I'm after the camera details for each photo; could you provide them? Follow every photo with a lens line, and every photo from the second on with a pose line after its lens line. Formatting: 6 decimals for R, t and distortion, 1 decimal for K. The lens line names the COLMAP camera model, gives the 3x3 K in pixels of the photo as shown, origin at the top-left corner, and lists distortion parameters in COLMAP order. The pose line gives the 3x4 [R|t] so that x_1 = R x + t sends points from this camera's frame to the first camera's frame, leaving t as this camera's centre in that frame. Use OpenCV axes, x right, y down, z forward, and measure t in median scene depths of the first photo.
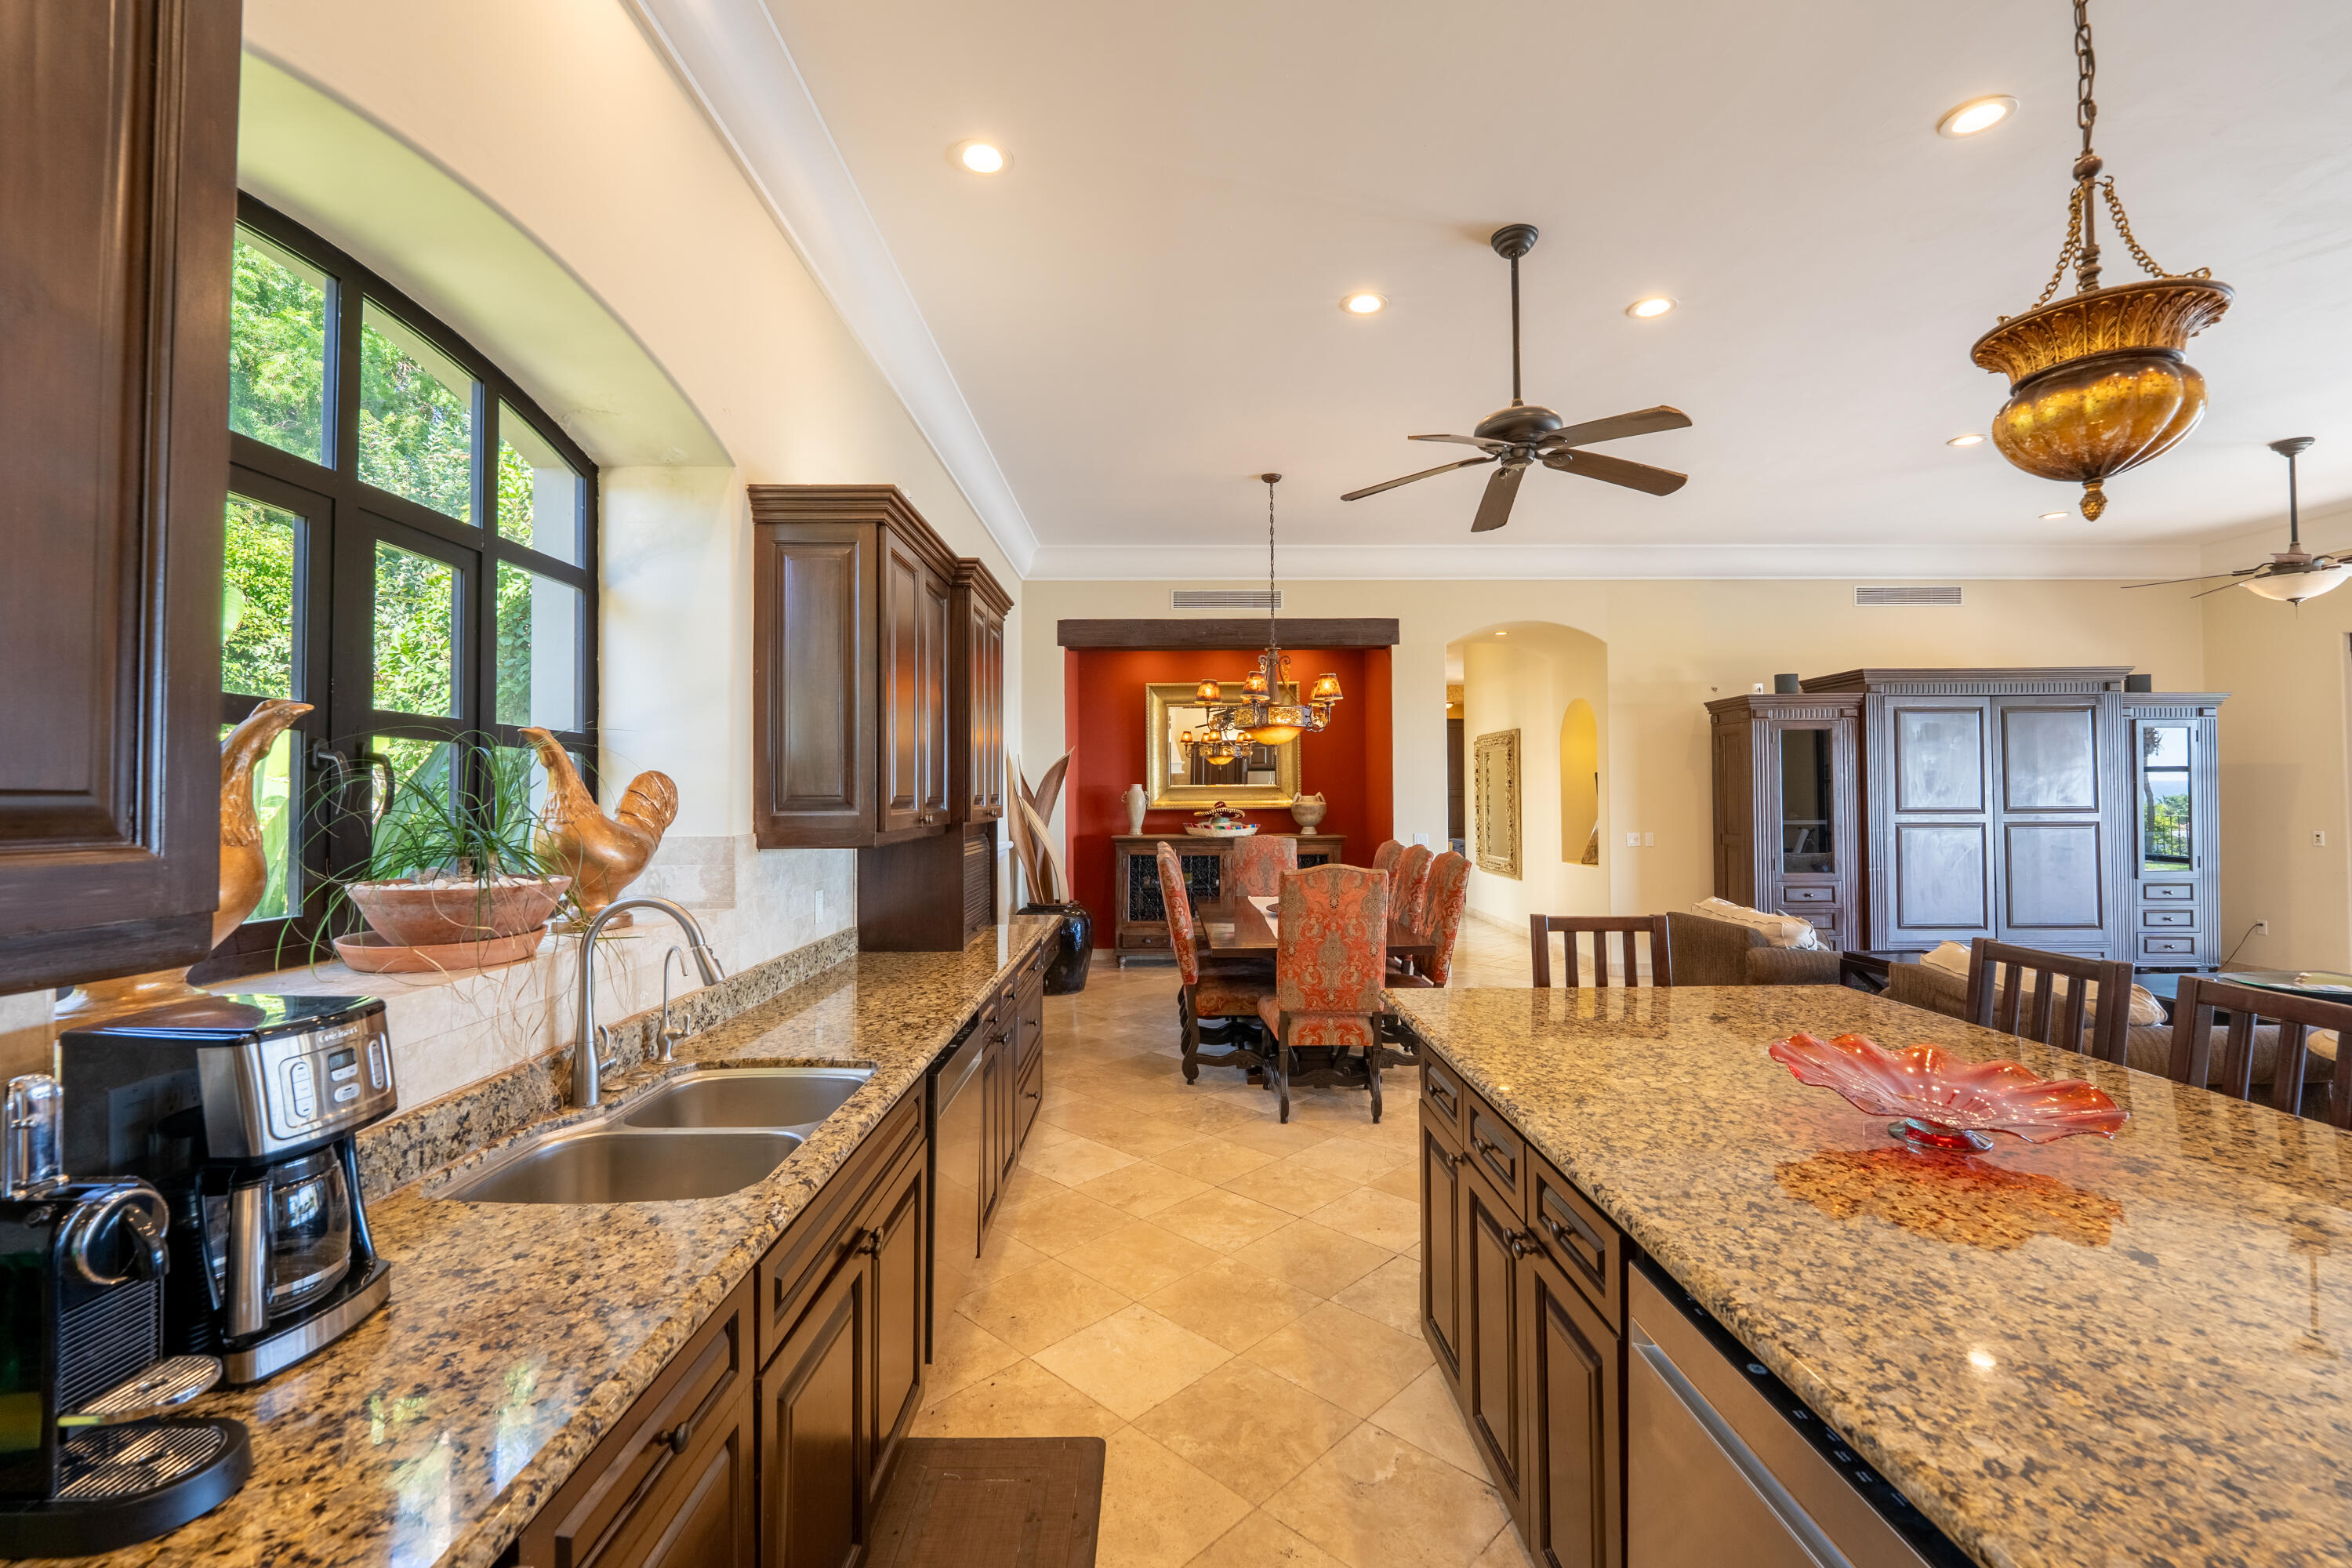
lens RADIAL K [[983.0, 0, 1172.1], [0, 983.0, 778.9], [0, 0, 1]] dist [-0.010212, -0.000156]
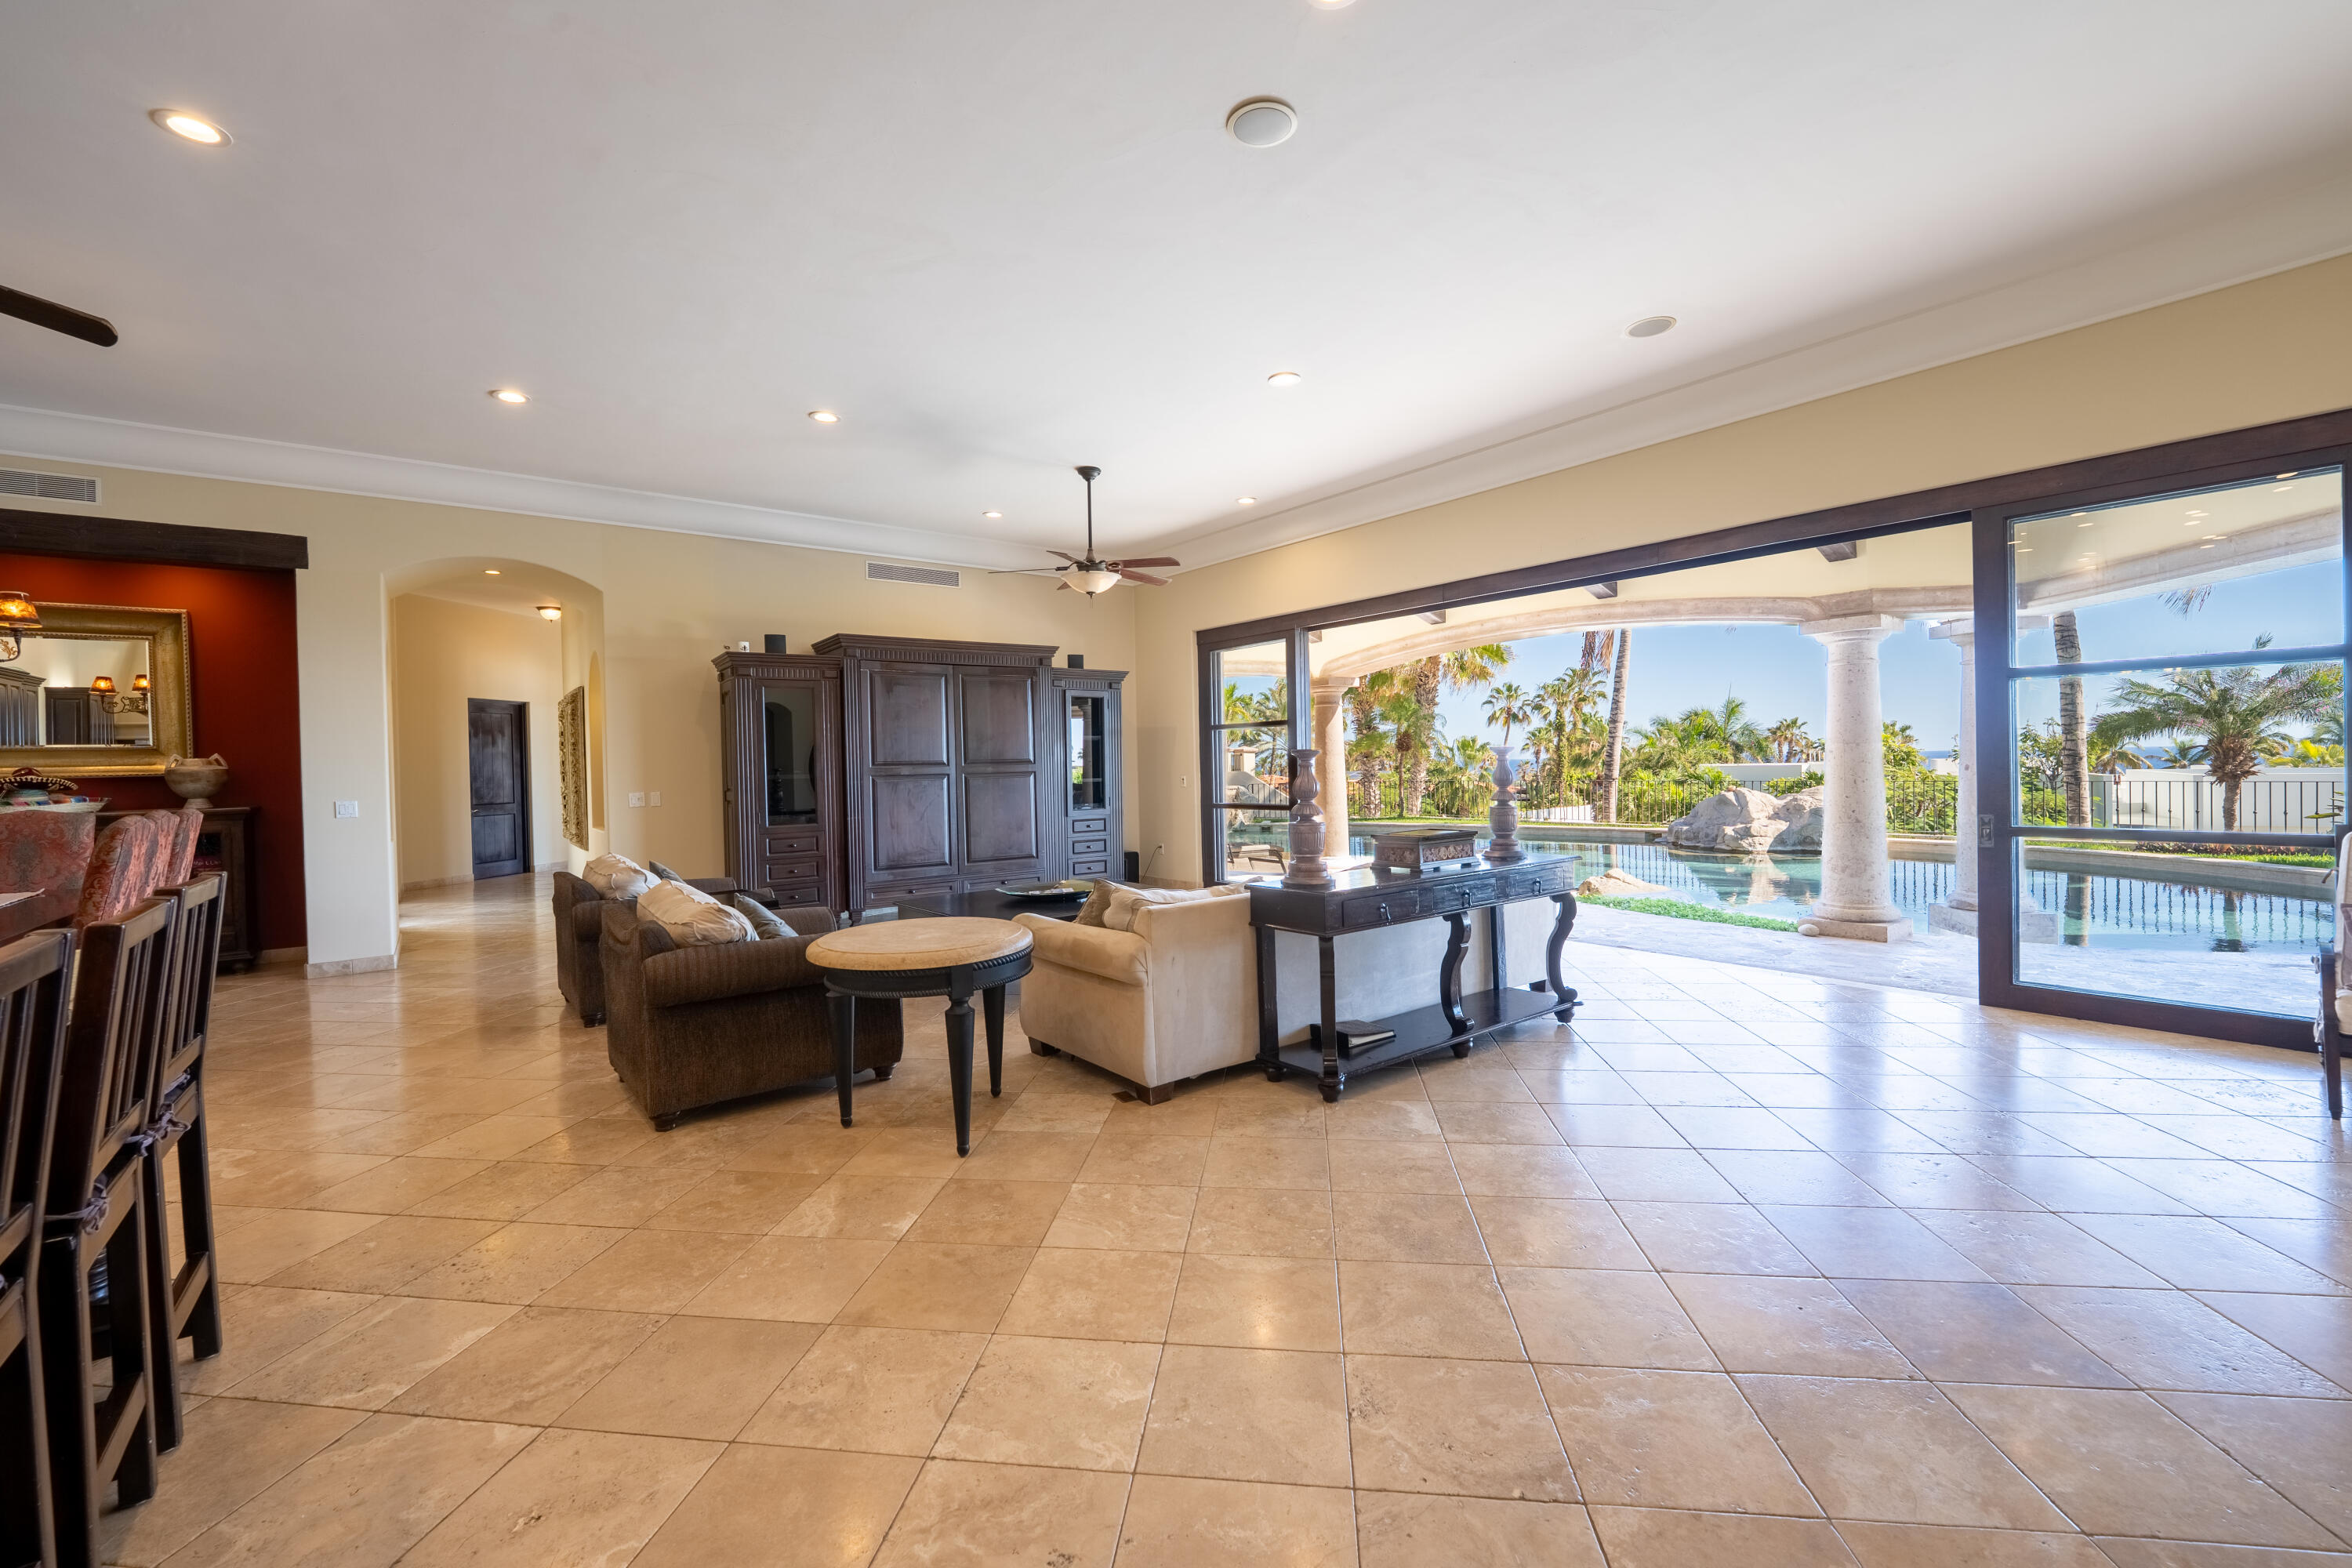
lens RADIAL K [[959.0, 0, 1167.5], [0, 959.0, 780.5], [0, 0, 1]] dist [-0.011461, -0.000063]
pose [[0.791503, -0.022481, 0.610751, 0.340332], [0.007015, 0.999592, 0.027703, 0.022808], [-0.611125, -0.017643, 0.791338, -0.057620]]
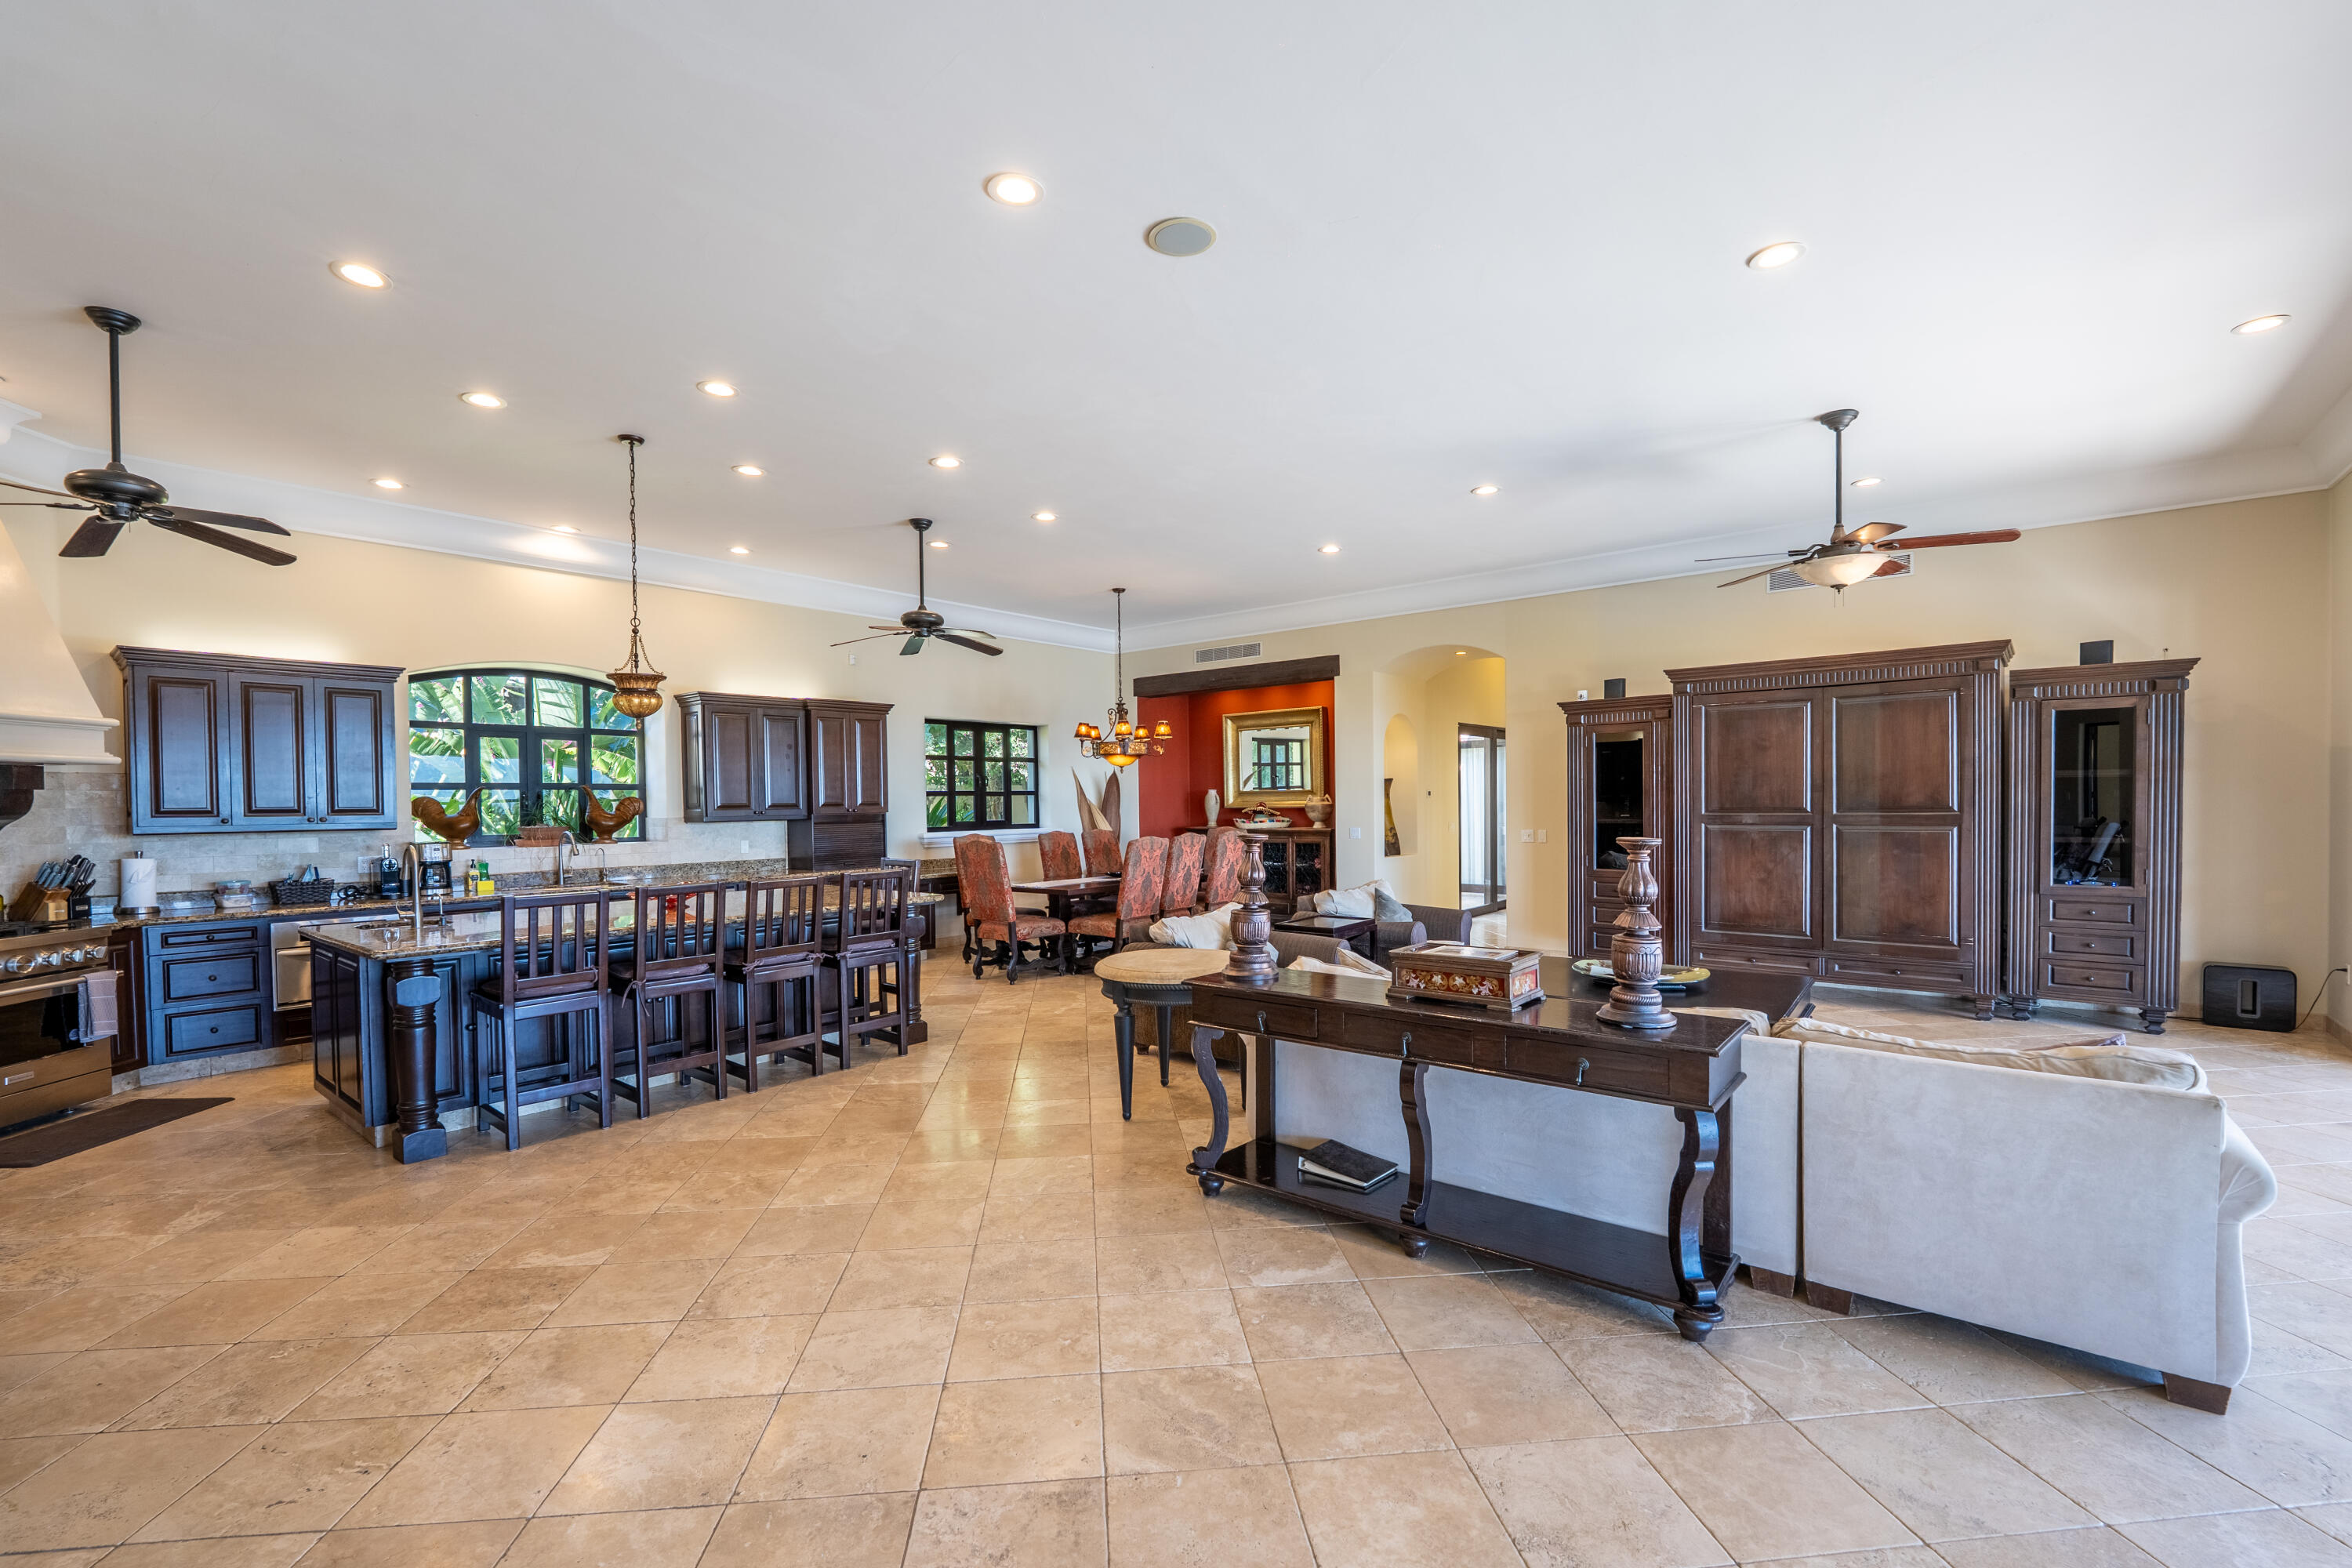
lens RADIAL K [[986.2, 0, 1171.9], [0, 986.2, 808.9], [0, 0, 1]] dist [-0.000048, -0.000022]
pose [[0.763559, 0.004175, -0.645725, 0.960808], [0.017770, 0.999465, 0.027475, -0.006080], [0.645494, -0.032453, 0.763075, -0.107146]]
